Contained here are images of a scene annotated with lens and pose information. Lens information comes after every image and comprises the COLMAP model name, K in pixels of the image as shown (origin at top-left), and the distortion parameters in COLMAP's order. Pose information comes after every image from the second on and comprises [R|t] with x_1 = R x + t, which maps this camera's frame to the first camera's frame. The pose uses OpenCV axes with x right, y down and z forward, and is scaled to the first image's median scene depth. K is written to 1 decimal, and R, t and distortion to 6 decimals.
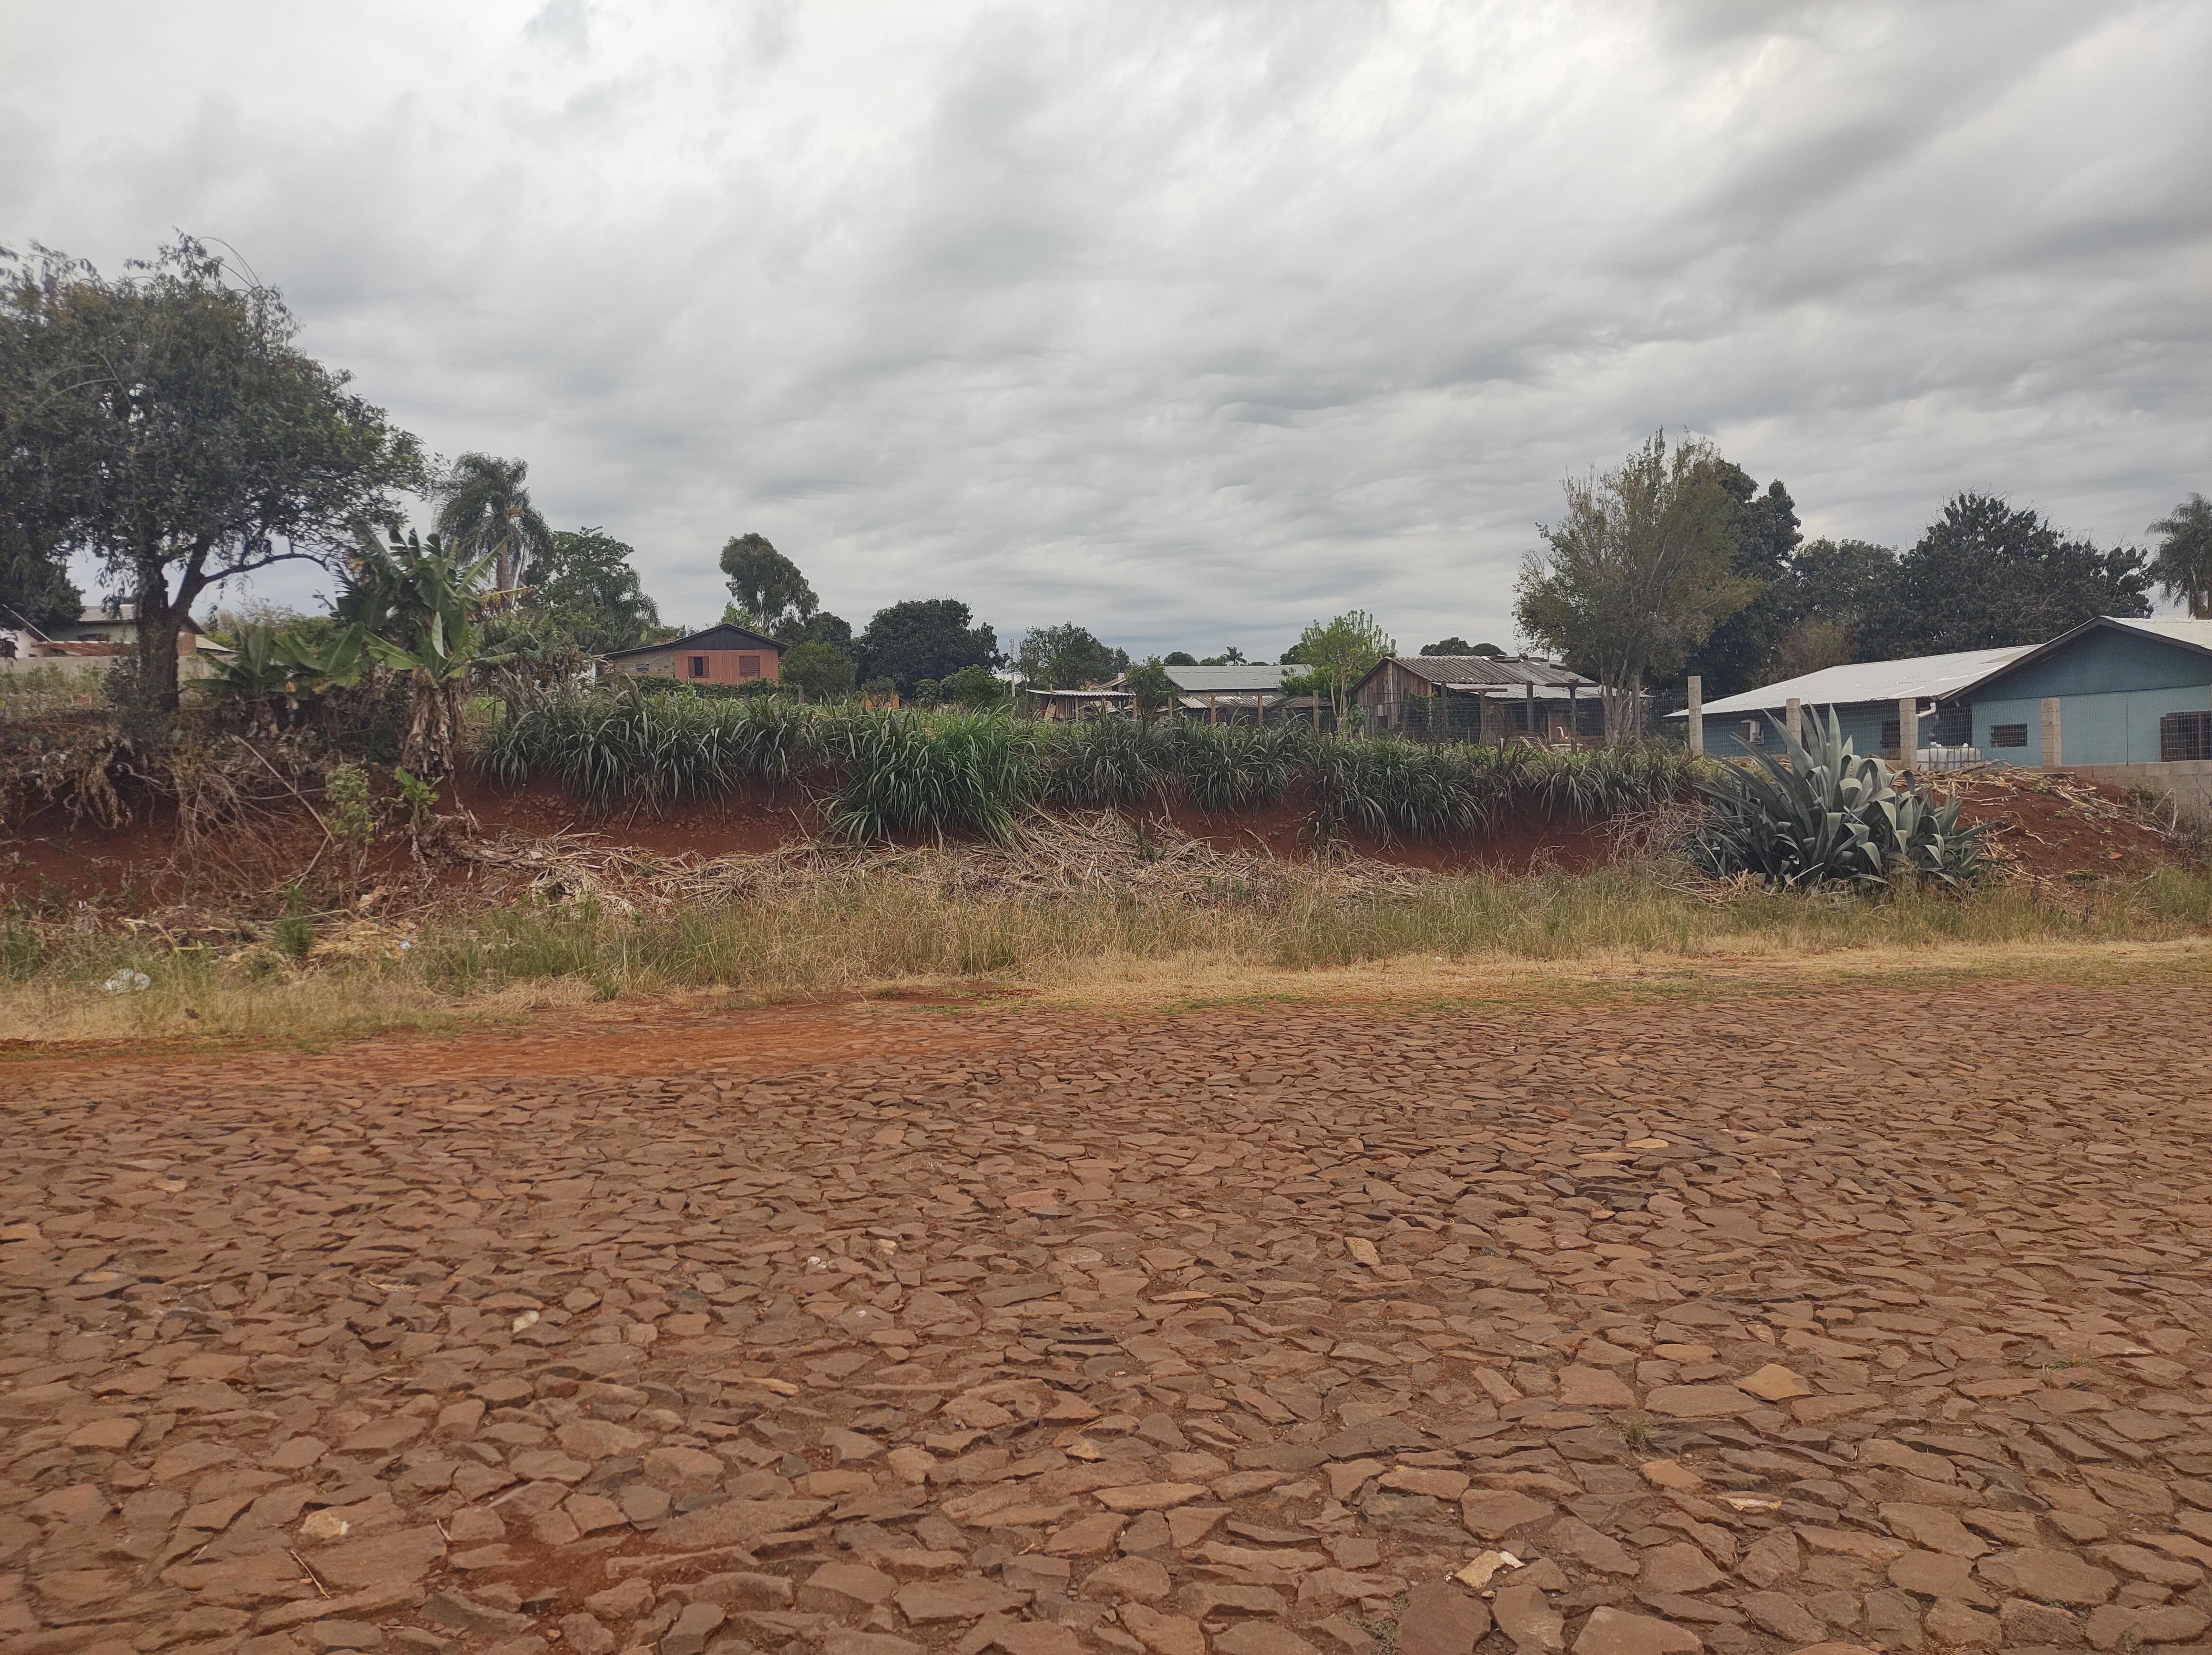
lens RADIAL K [[1647.9, 0, 1106.0], [0, 1647.9, 827.5], [0, 0, 1]] dist [0.046506, -0.035607]
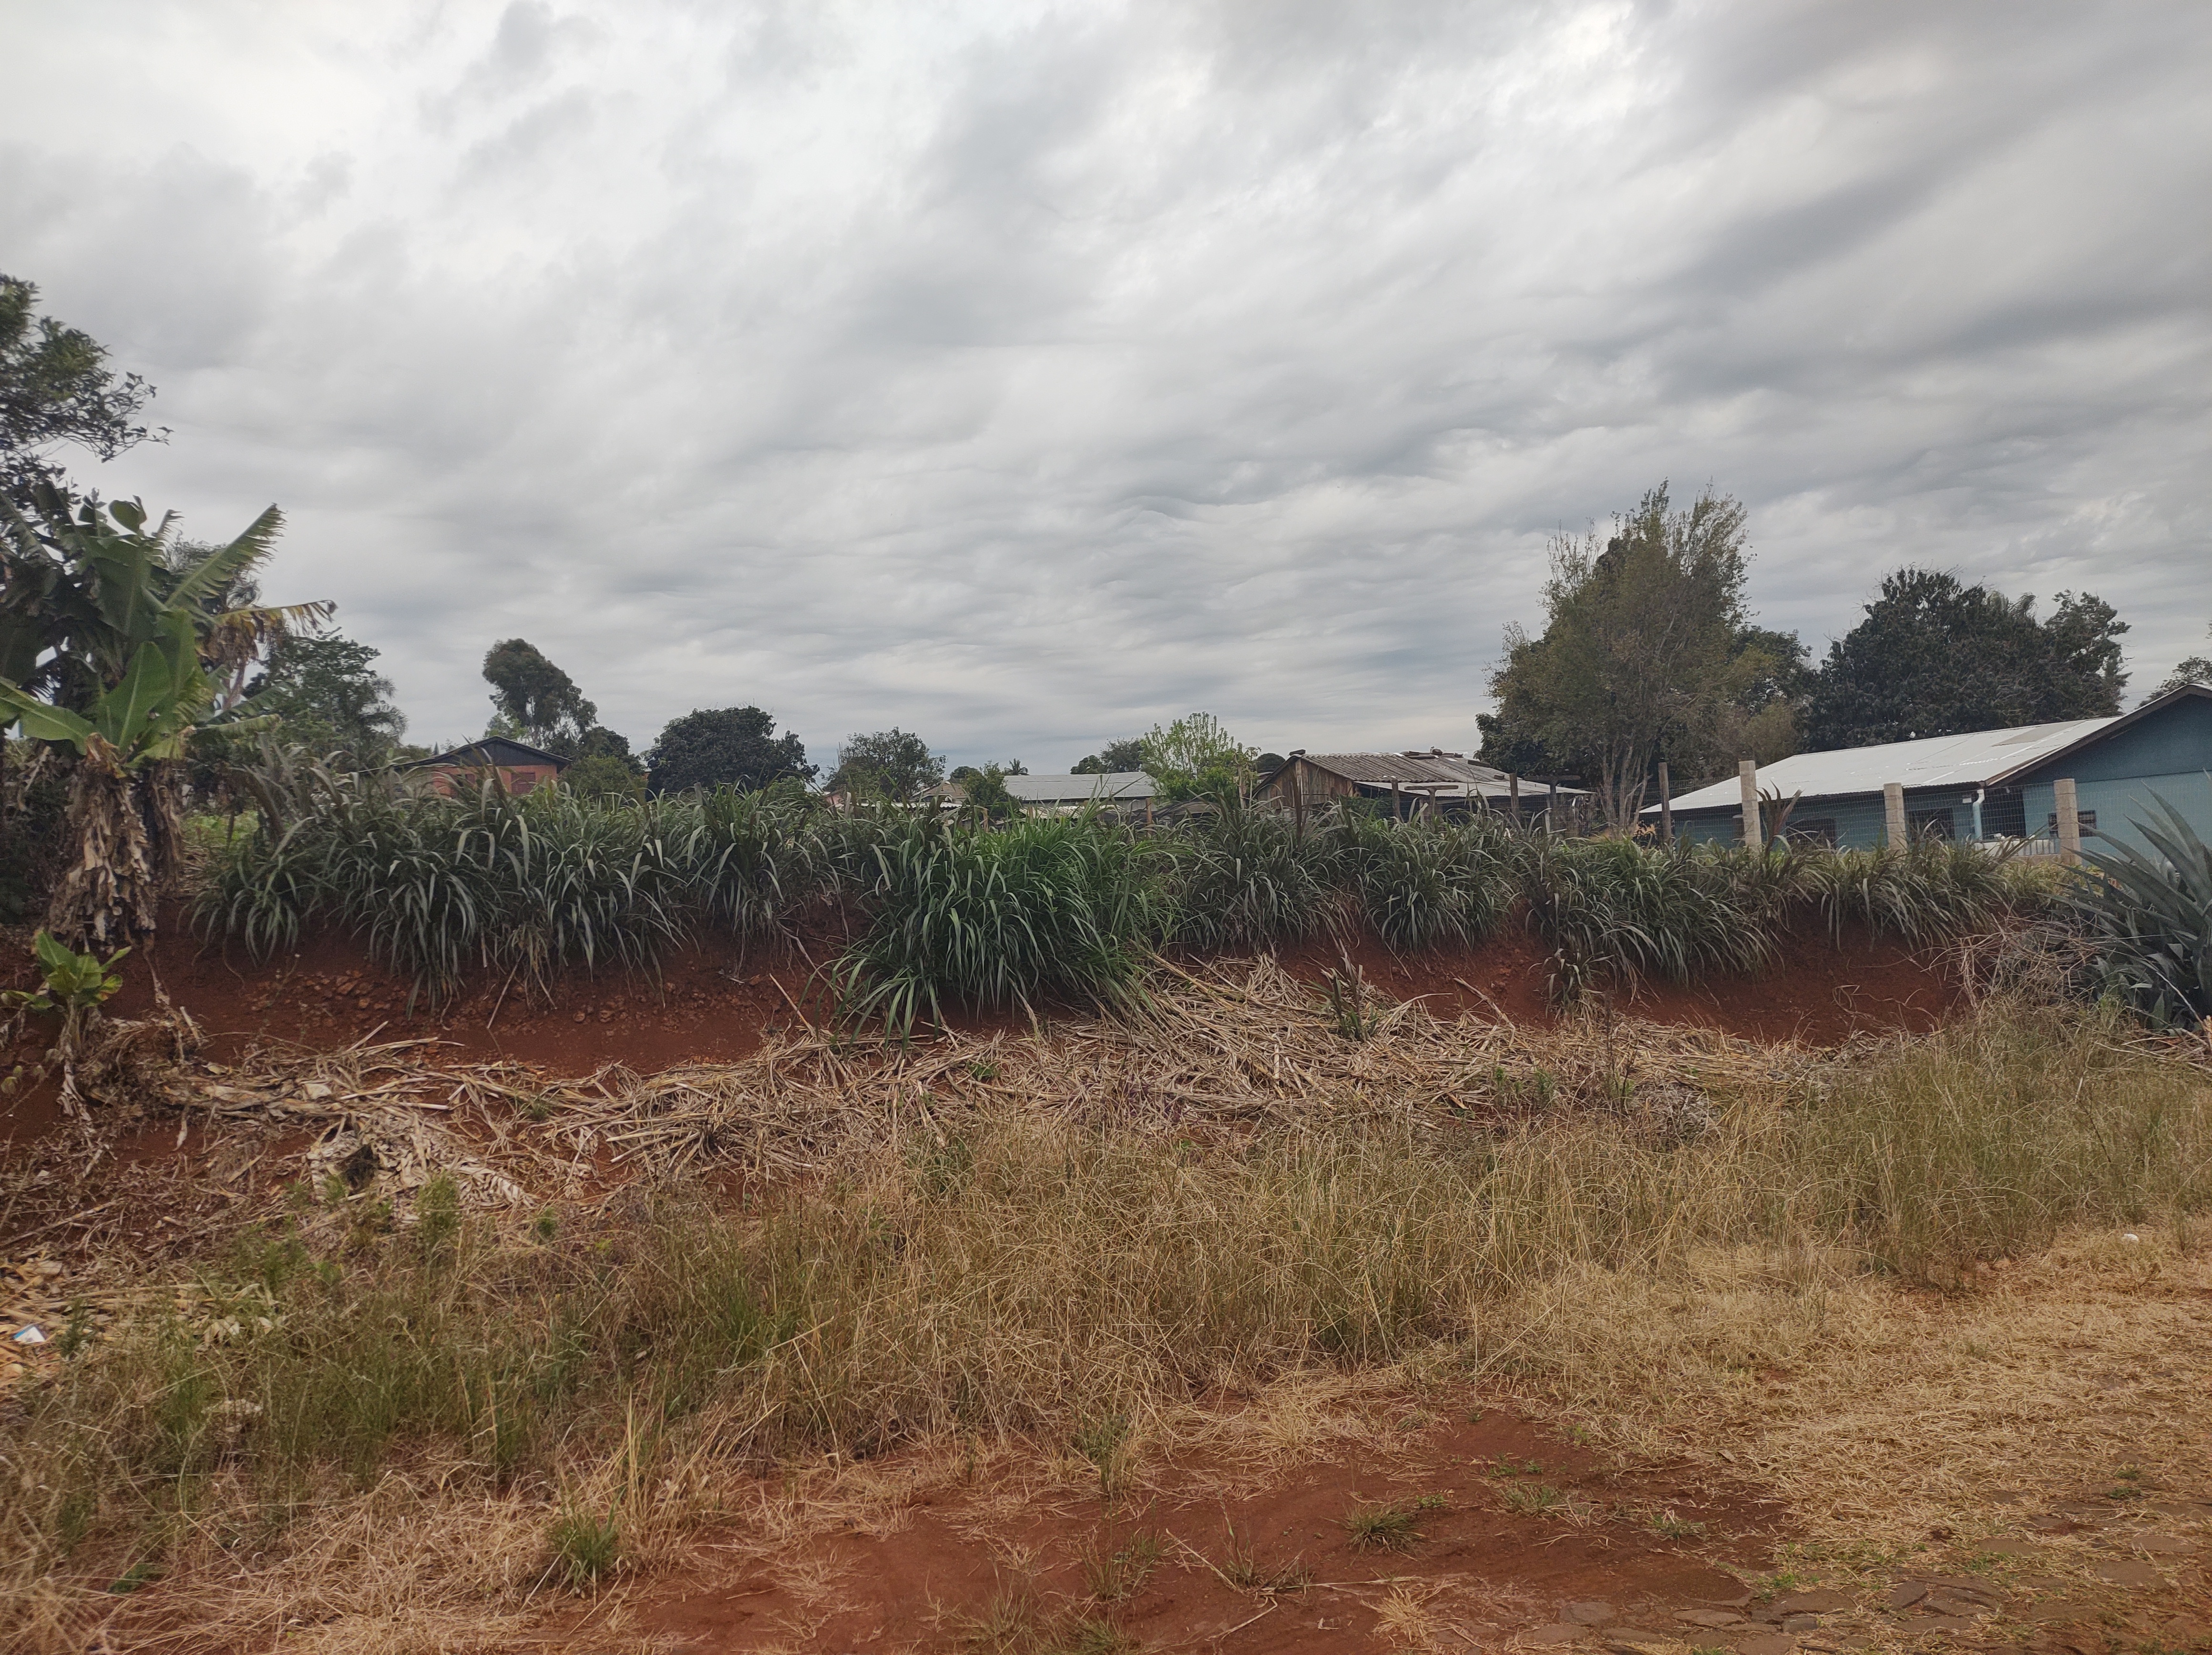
lens RADIAL K [[1660.2, 0, 1106.0], [0, 1660.2, 827.5], [0, 0, 1]] dist [0.088738, -0.104182]
pose [[0.990129, -0.023538, 0.138167, -0.077906], [0.033253, 0.997102, -0.068429, -0.009964], [-0.136155, 0.072348, 0.988042, 0.199630]]
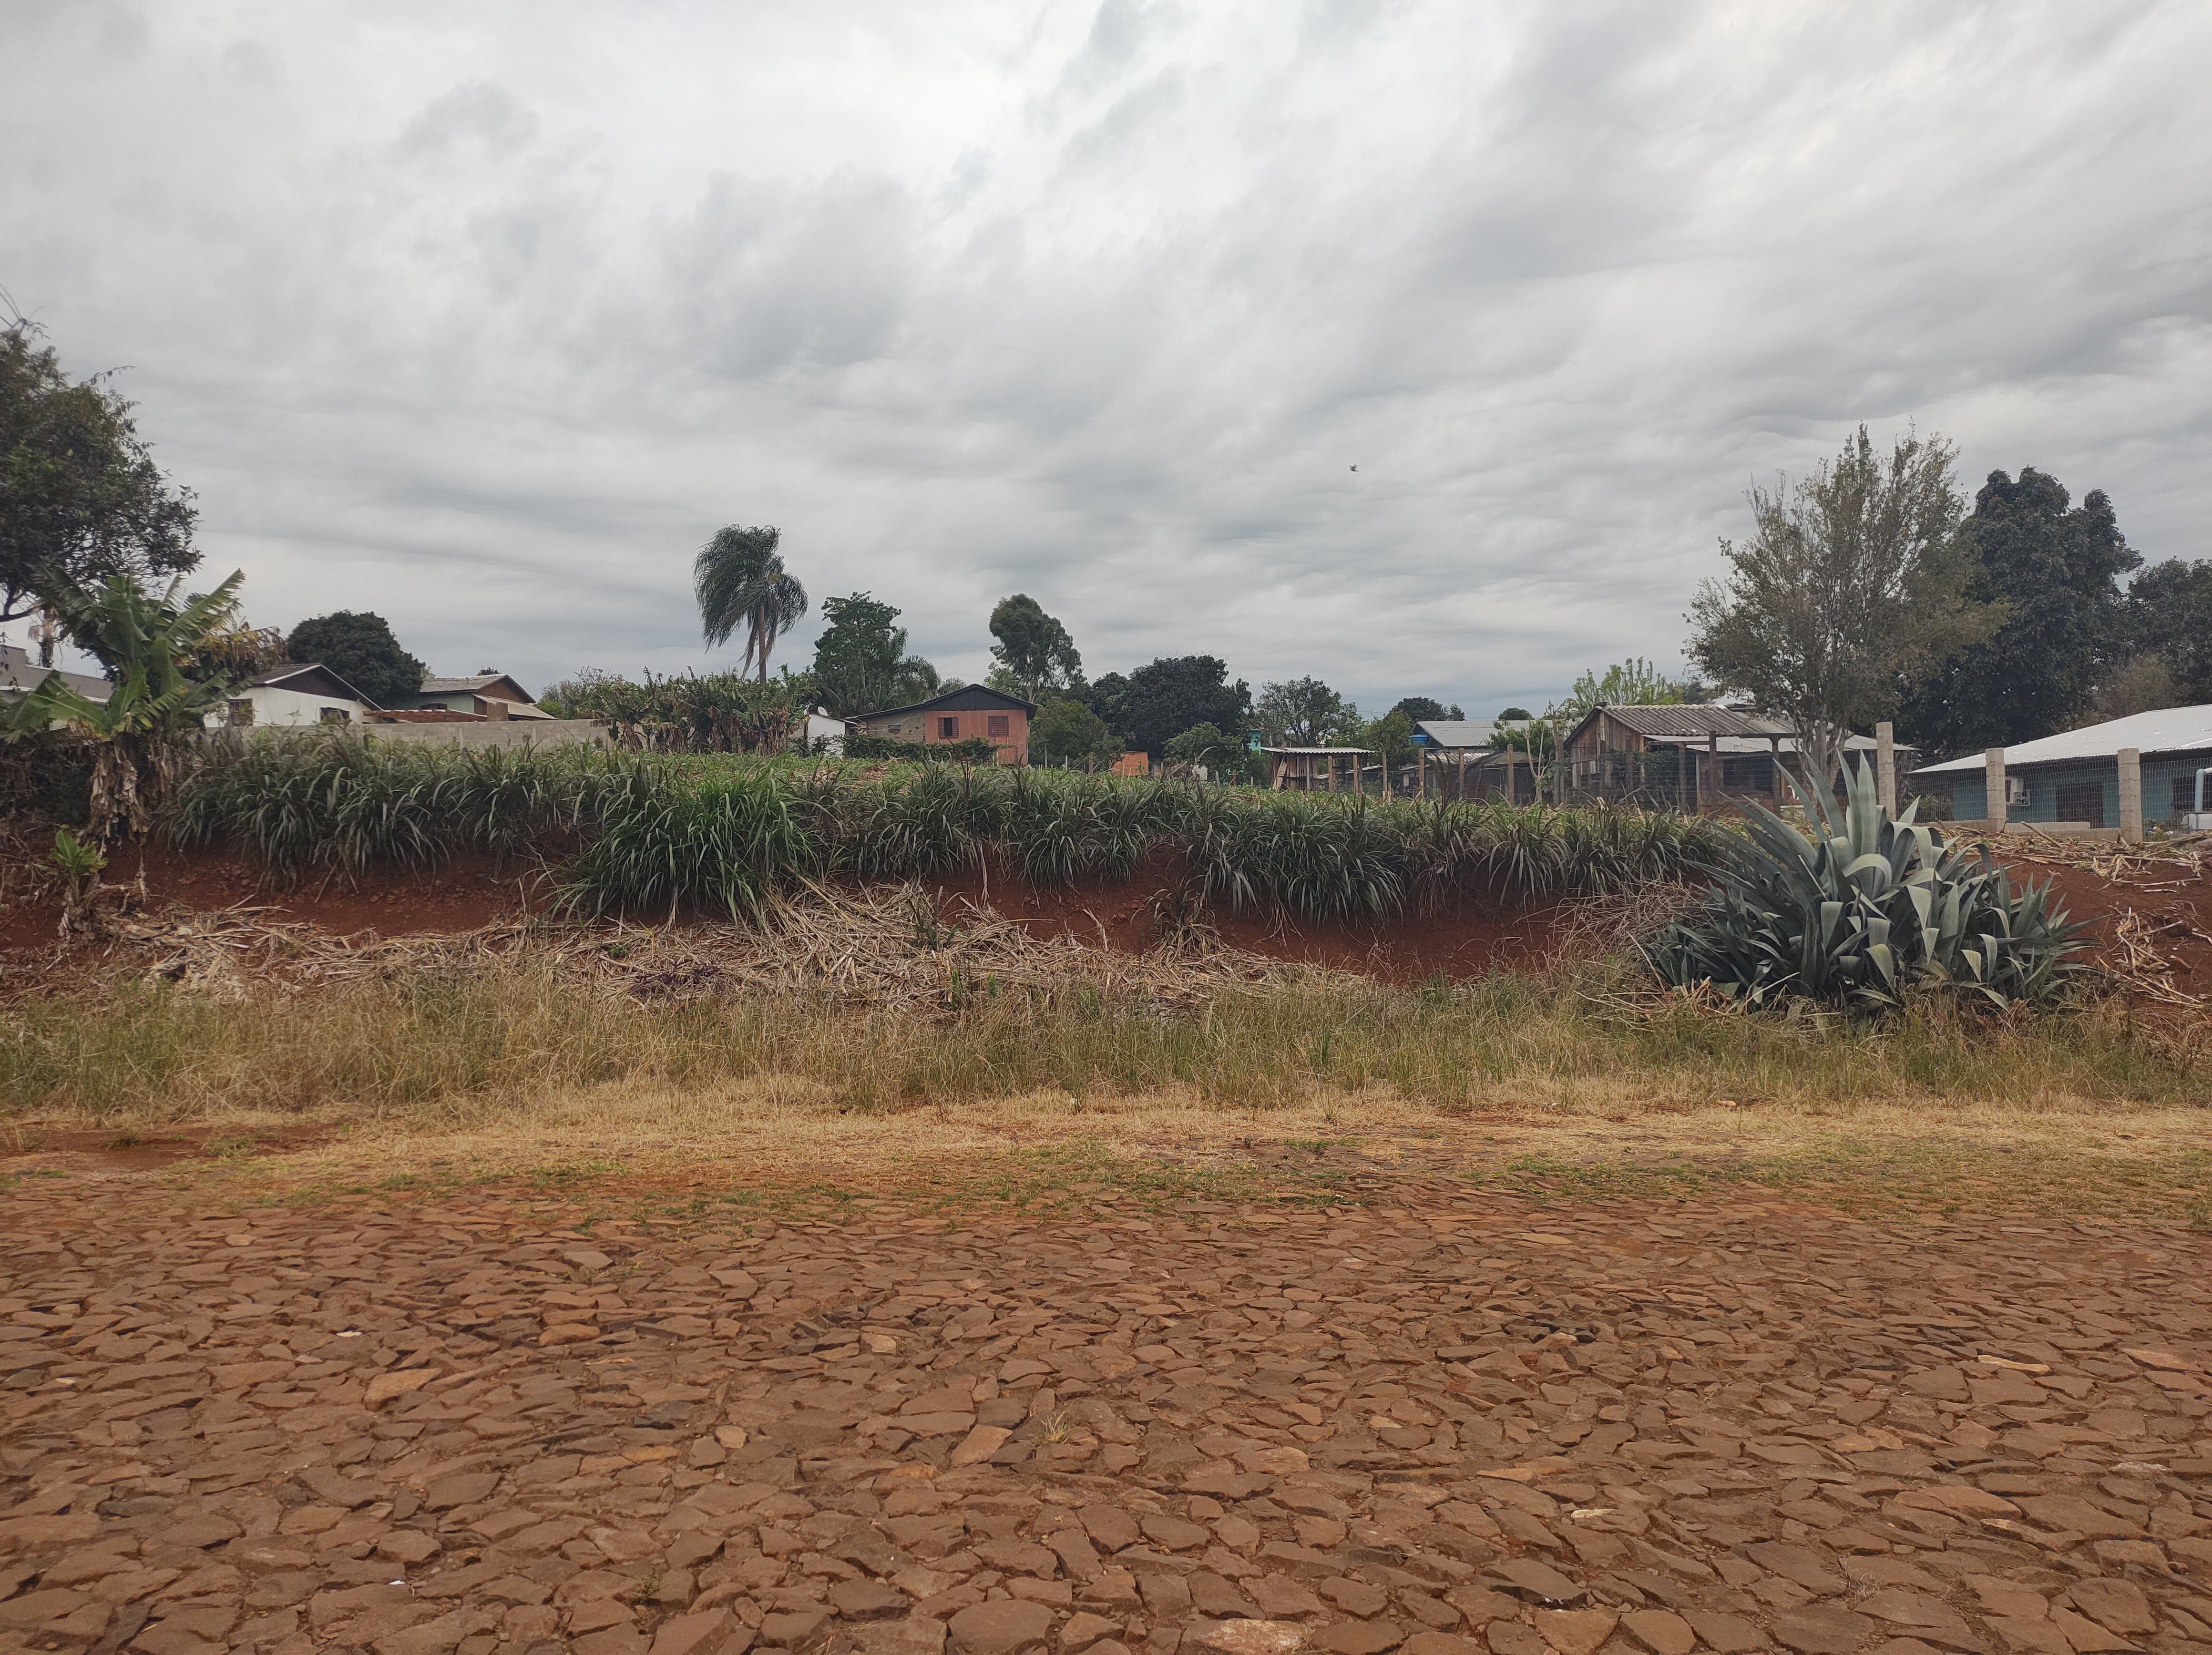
lens RADIAL K [[1647.9, 0, 1106.0], [0, 1647.9, 827.5], [0, 0, 1]] dist [0.046506, -0.035607]
pose [[0.974635, 0.004078, -0.223763, 0.150341], [-0.012264, 0.999305, -0.035204, -0.006113], [0.223464, 0.037055, 0.974008, 0.116291]]
